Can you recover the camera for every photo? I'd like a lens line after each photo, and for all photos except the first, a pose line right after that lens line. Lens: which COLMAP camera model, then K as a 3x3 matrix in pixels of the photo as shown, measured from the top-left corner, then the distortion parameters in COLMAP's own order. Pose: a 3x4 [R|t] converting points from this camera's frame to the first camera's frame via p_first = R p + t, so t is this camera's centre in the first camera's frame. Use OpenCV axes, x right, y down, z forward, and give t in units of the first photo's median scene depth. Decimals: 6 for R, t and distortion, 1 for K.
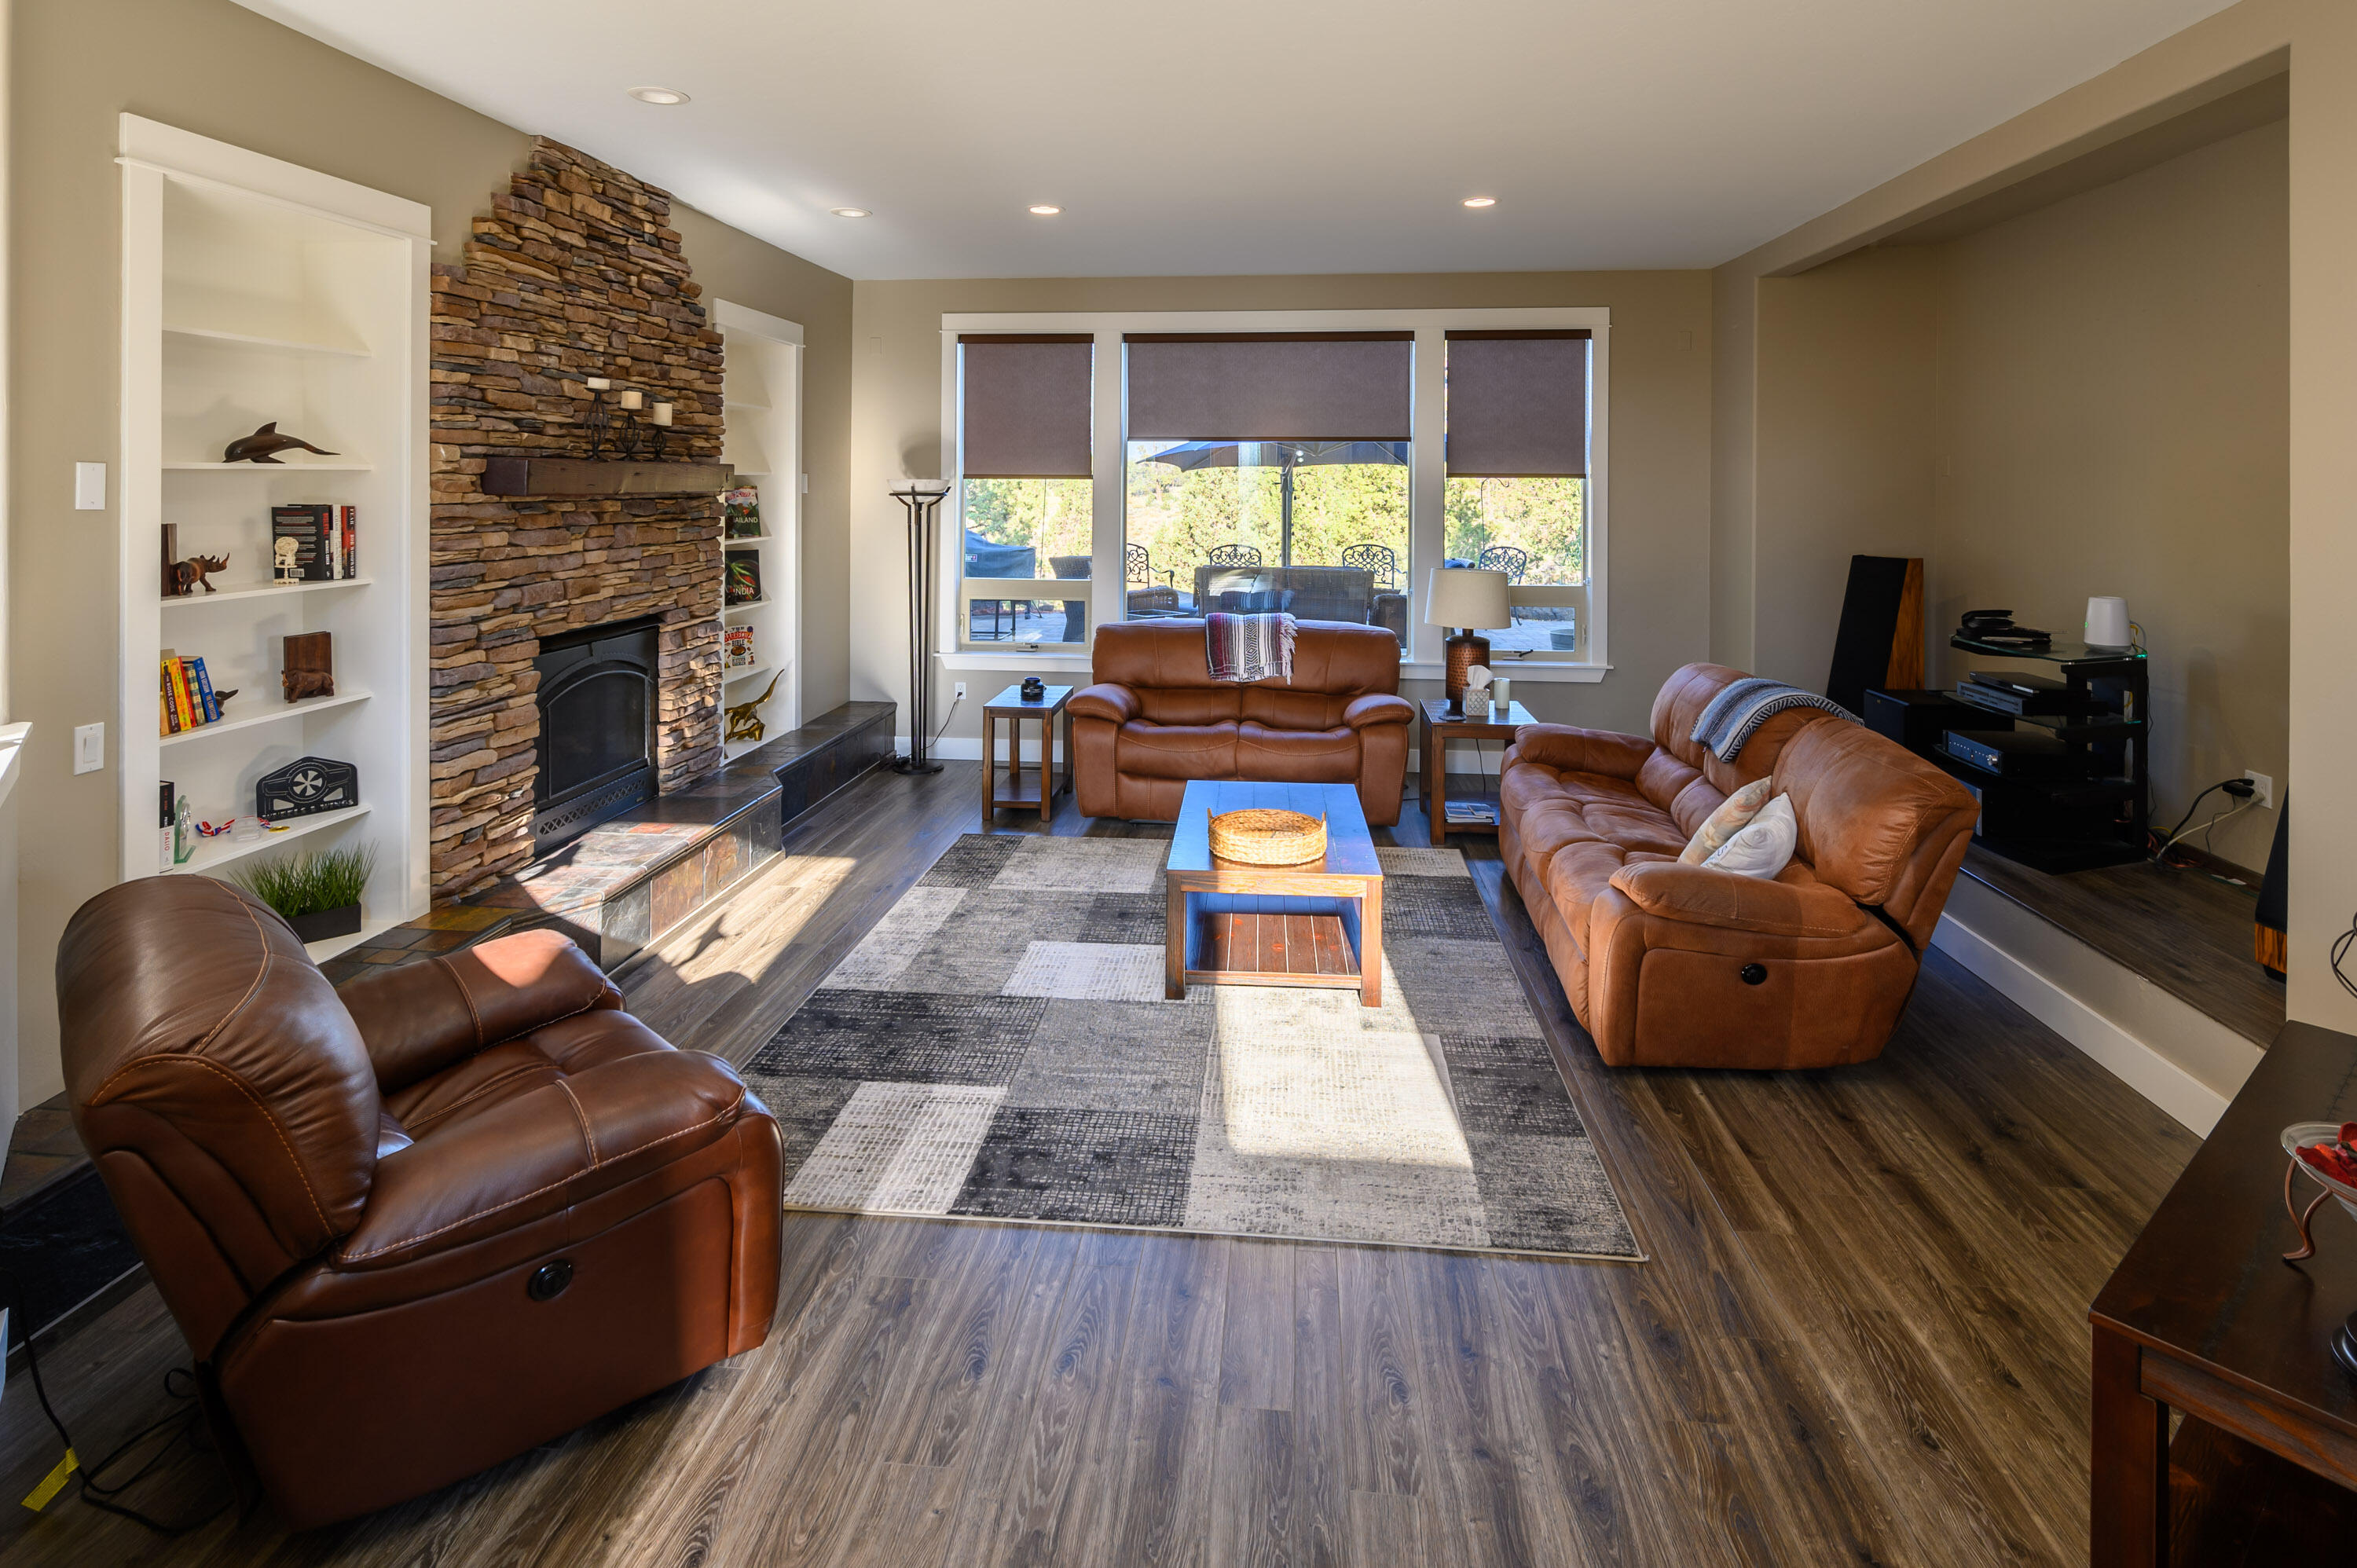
lens RADIAL K [[1242.1, 0, 1178.9], [0, 1242.1, 638.8], [0, 0, 1]] dist [0.003129, 0.001035]
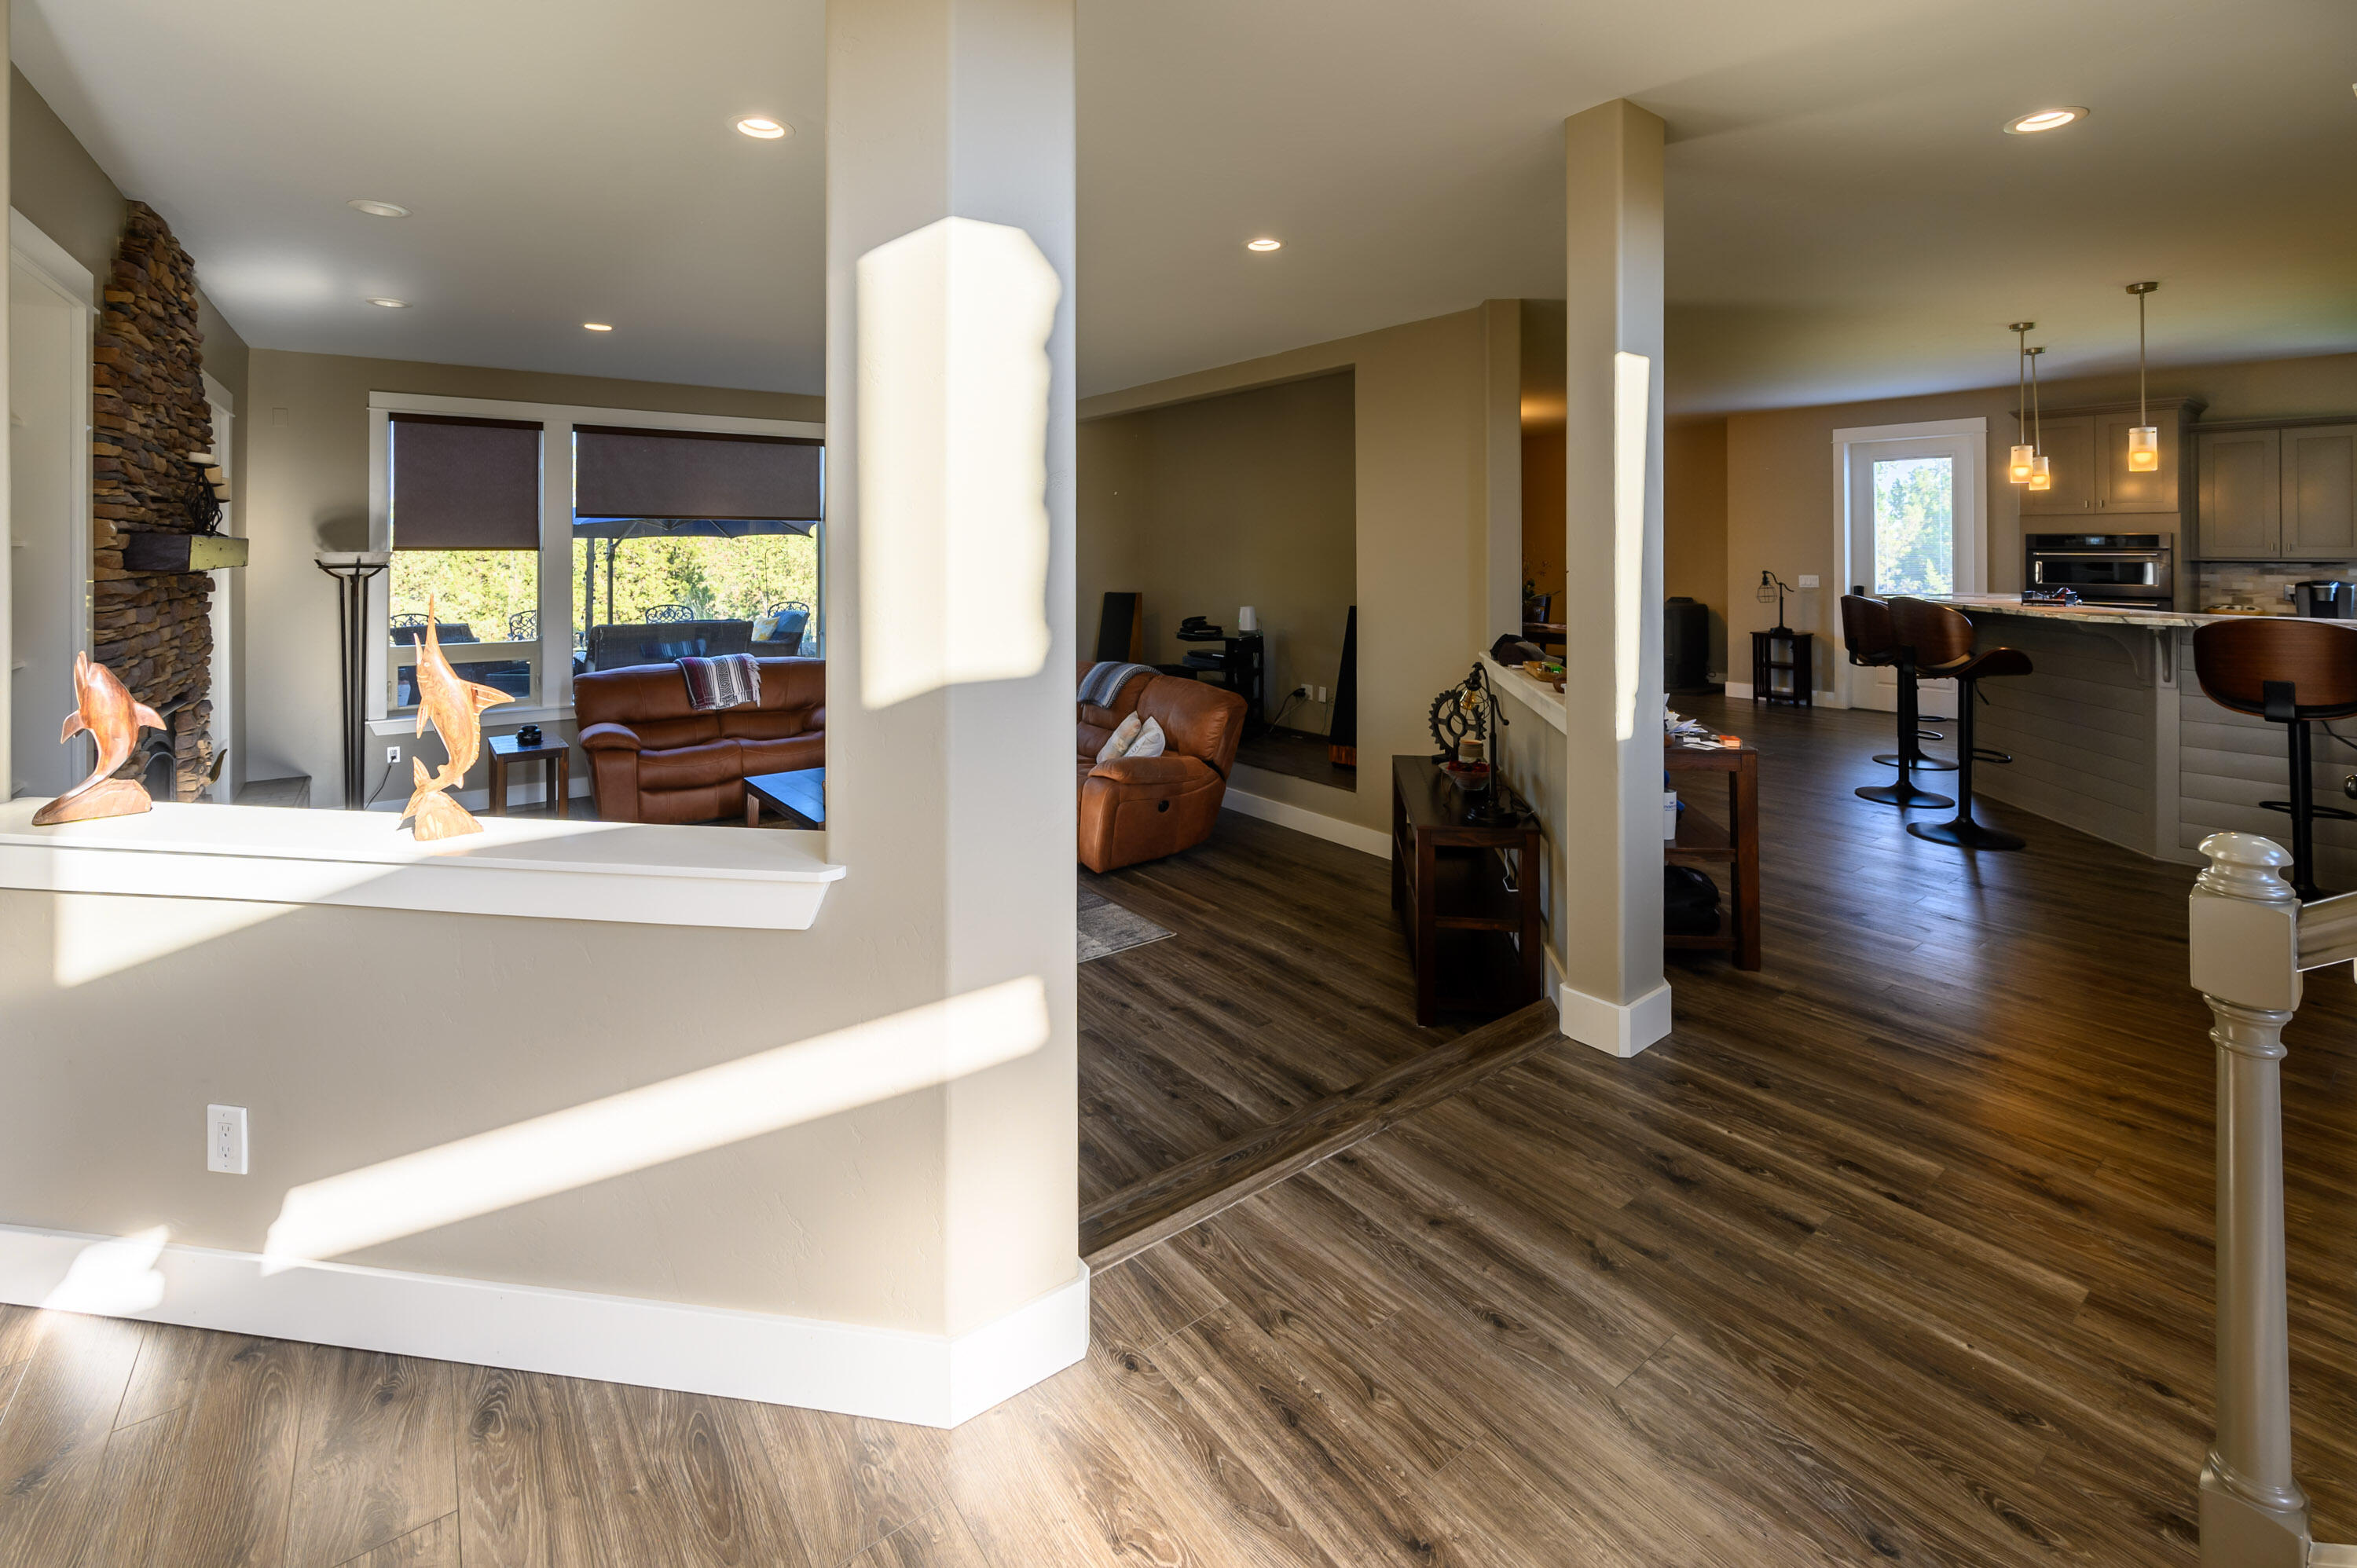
lens RADIAL K [[1003.1, 0, 1178.5], [0, 1003.1, 784.0], [0, 0, 1]] dist [-0.000973, -0.000050]
pose [[0.741818, -0.158621, 0.651572, -0.447843], [0.090254, 0.986398, 0.137377, 0.017524], [-0.664500, -0.043102, 0.746044, -0.156066]]
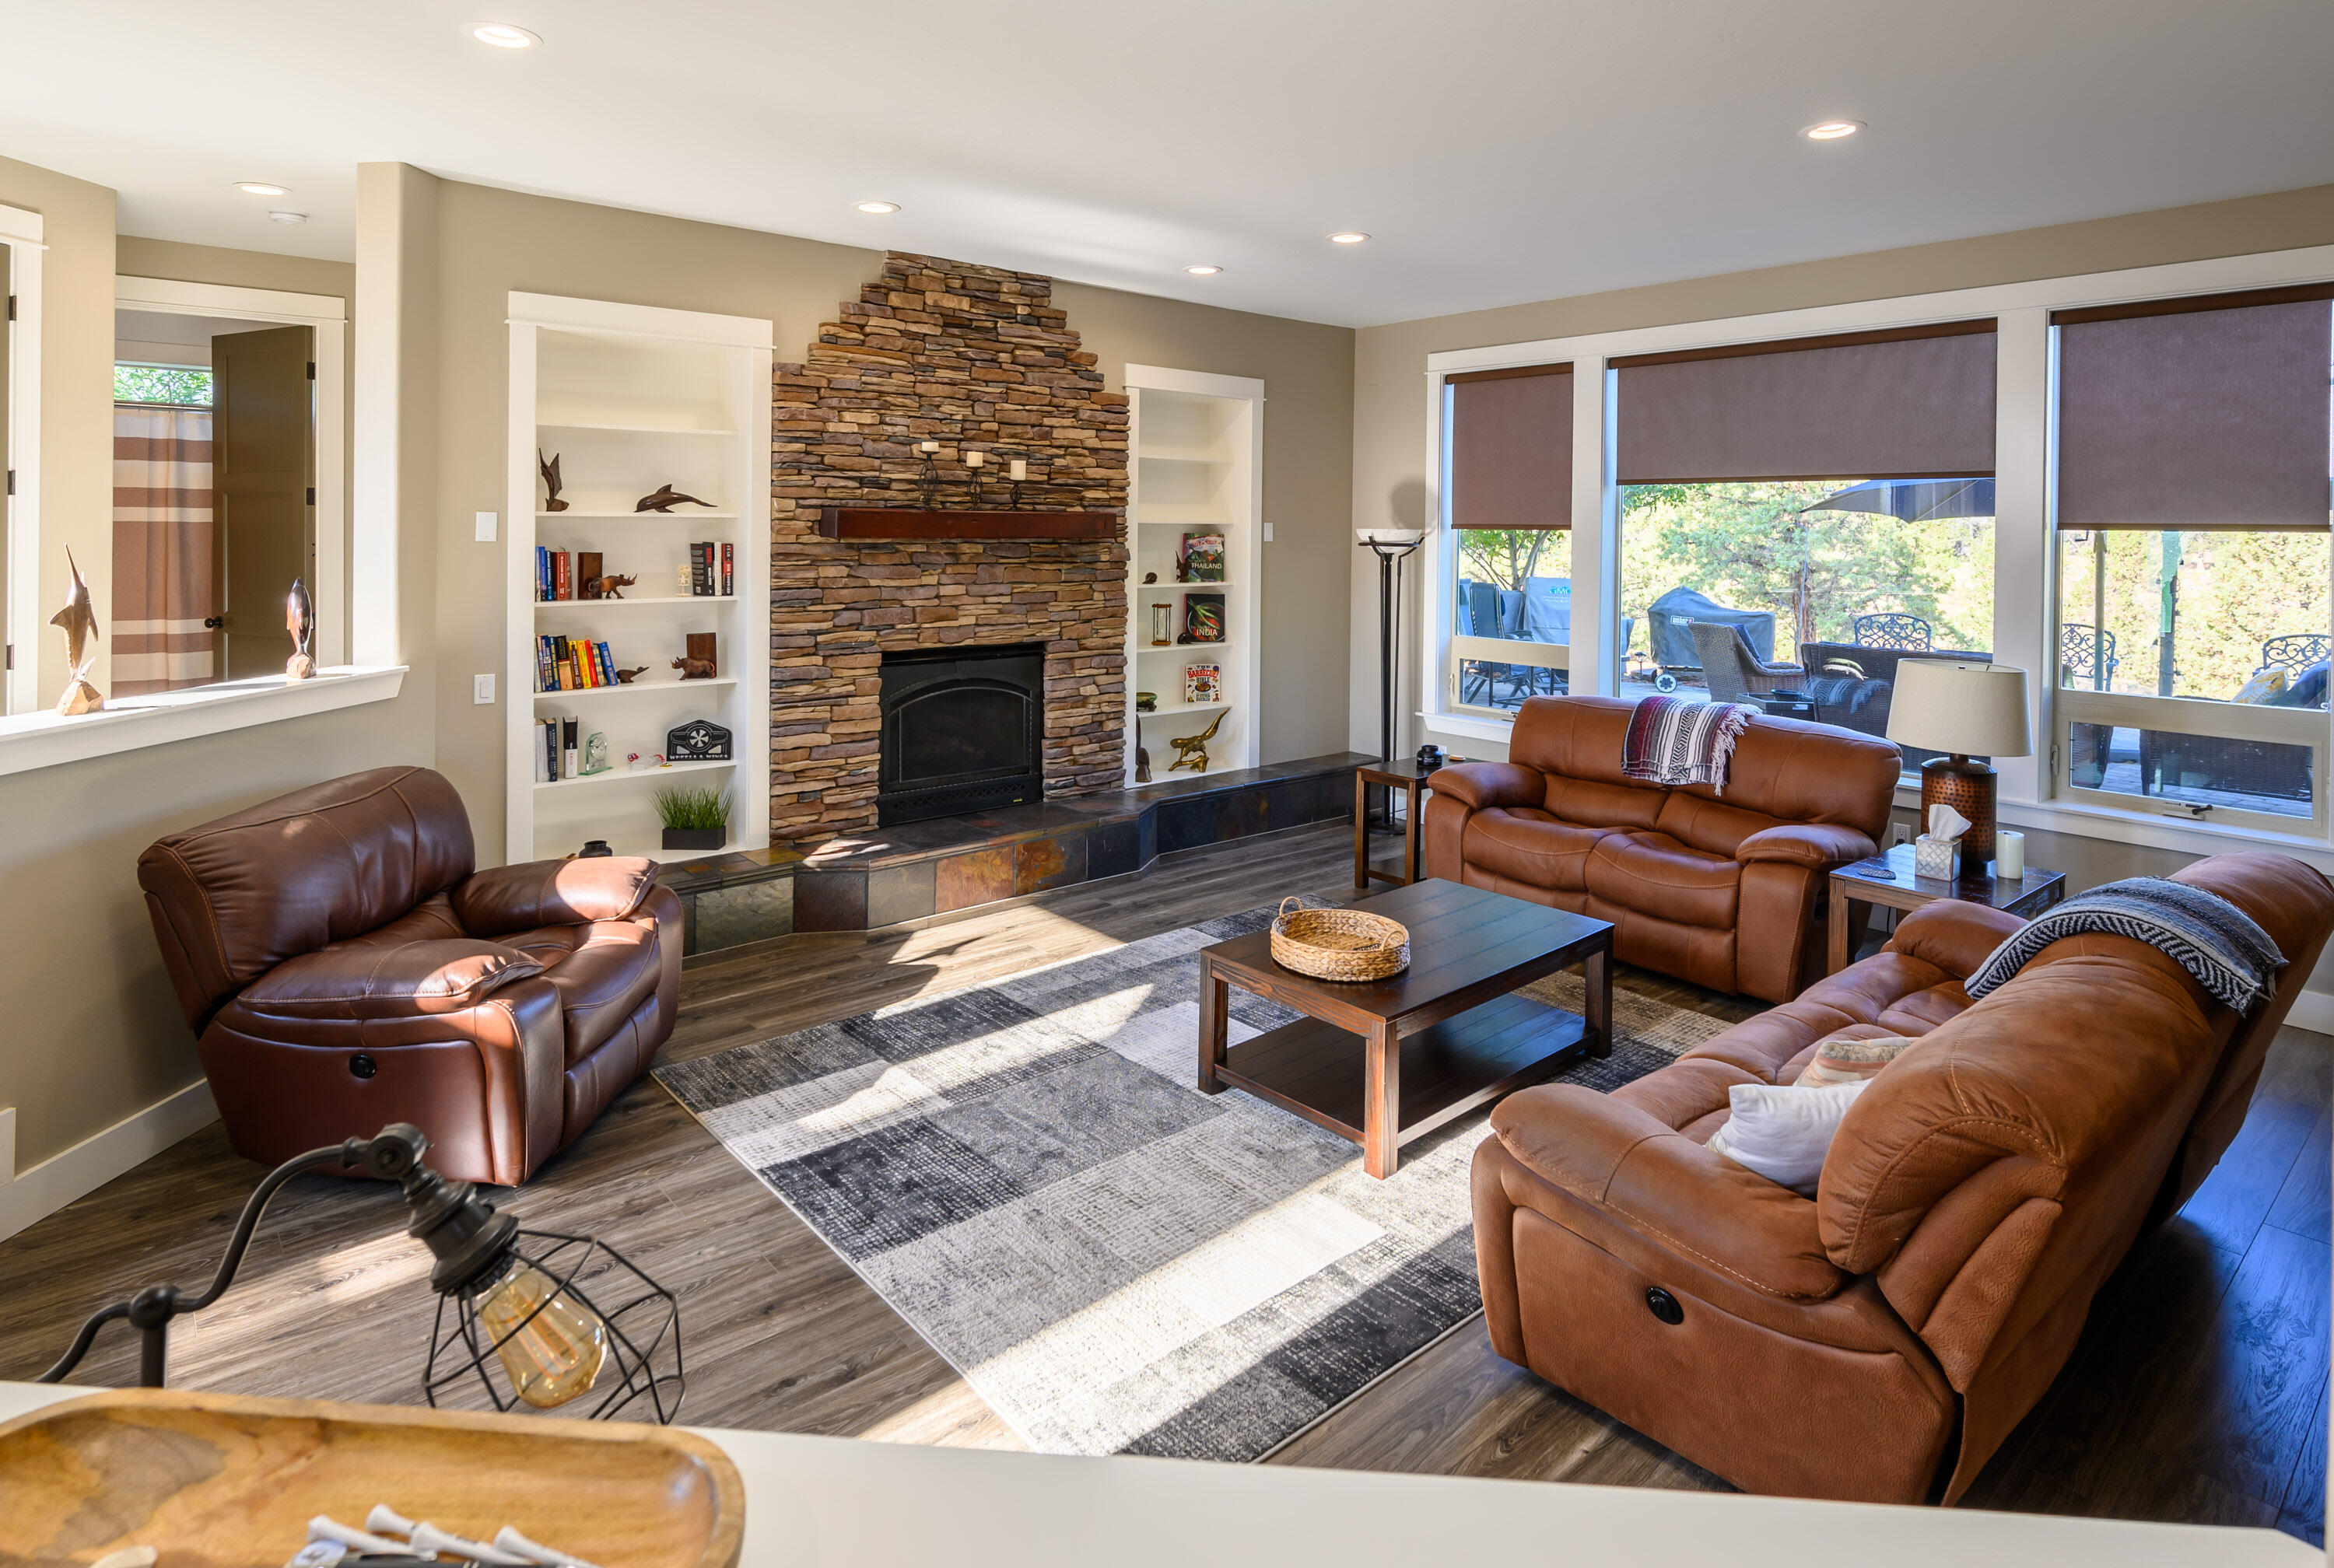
lens RADIAL K [[1265.4, 0, 1163.7], [0, 1265.4, 692.8], [0, 0, 1]] dist [-0.003515, 0.000182]
pose [[0.710257, 0.093771, -0.697669, 0.581926], [-0.095676, 0.994750, 0.036299, -0.033190], [0.697410, 0.040969, 0.715500, 0.288713]]
